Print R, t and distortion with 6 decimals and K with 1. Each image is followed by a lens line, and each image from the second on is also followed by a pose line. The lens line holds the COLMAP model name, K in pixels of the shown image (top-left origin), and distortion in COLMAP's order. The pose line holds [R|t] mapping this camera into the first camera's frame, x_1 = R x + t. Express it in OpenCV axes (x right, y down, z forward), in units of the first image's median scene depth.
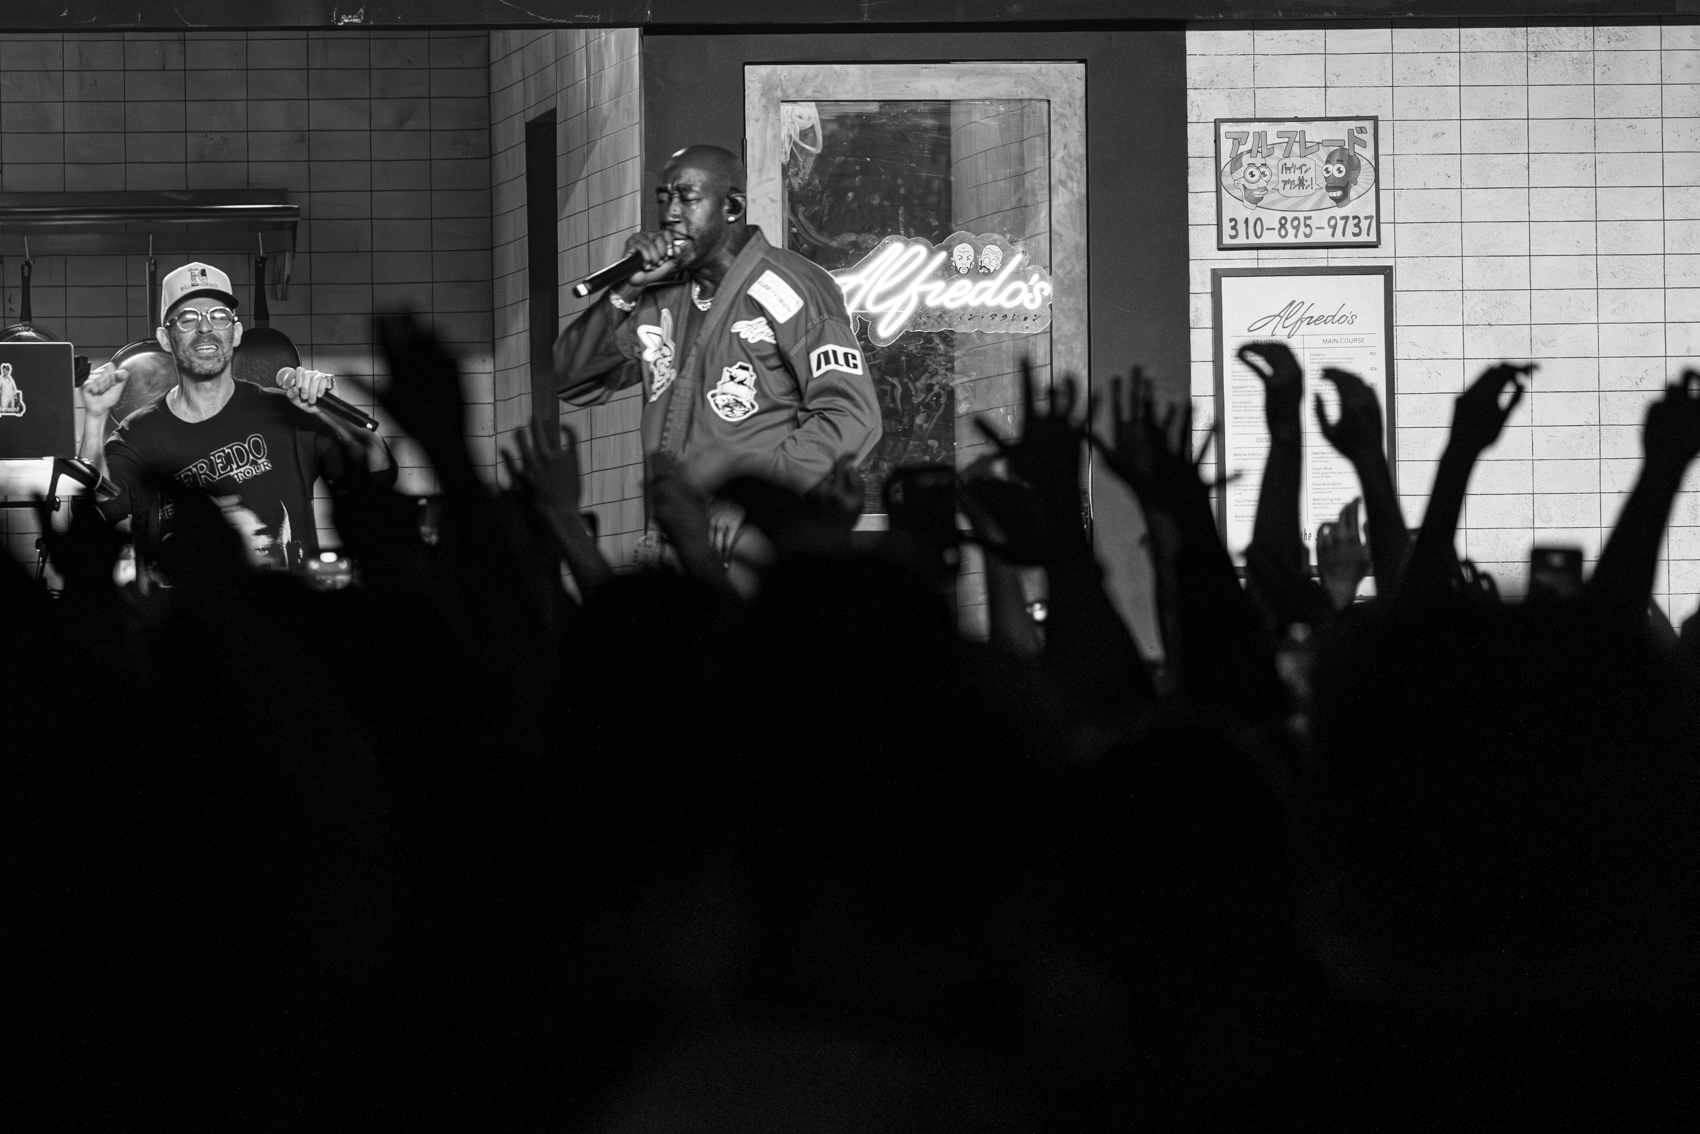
lens RADIAL K [[7455.1, 0, 852.2], [0, 7455.1, 566.8], [0, 0, 1]] dist [0.221494, 0.000000]
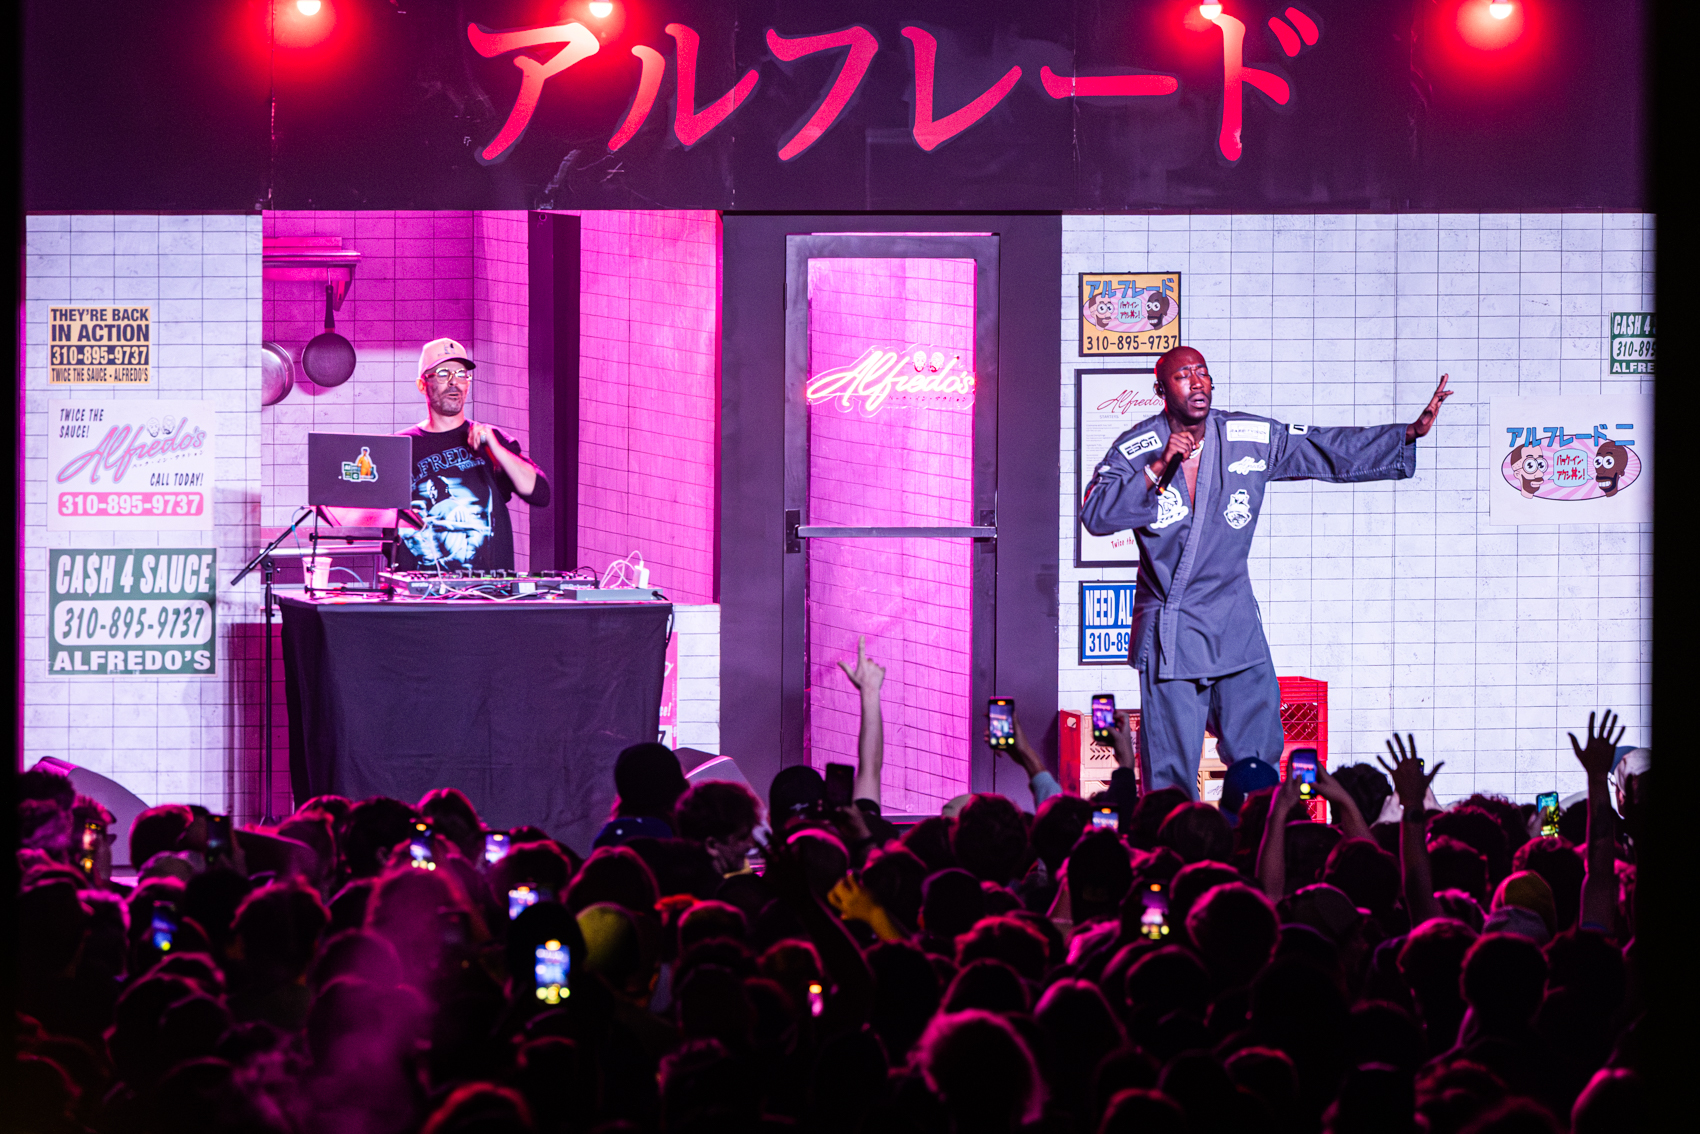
lens RADIAL K [[11511.1, 0, 856.8], [0, 11511.1, 573.8], [0, 0, 1]] dist [0.432753, 0.000000]
pose [[0.981715, 0.011535, 0.190008, -0.450359], [-0.025570, 0.997107, 0.071582, -0.167509], [-0.188633, -0.075131, 0.979169, -1.337265]]
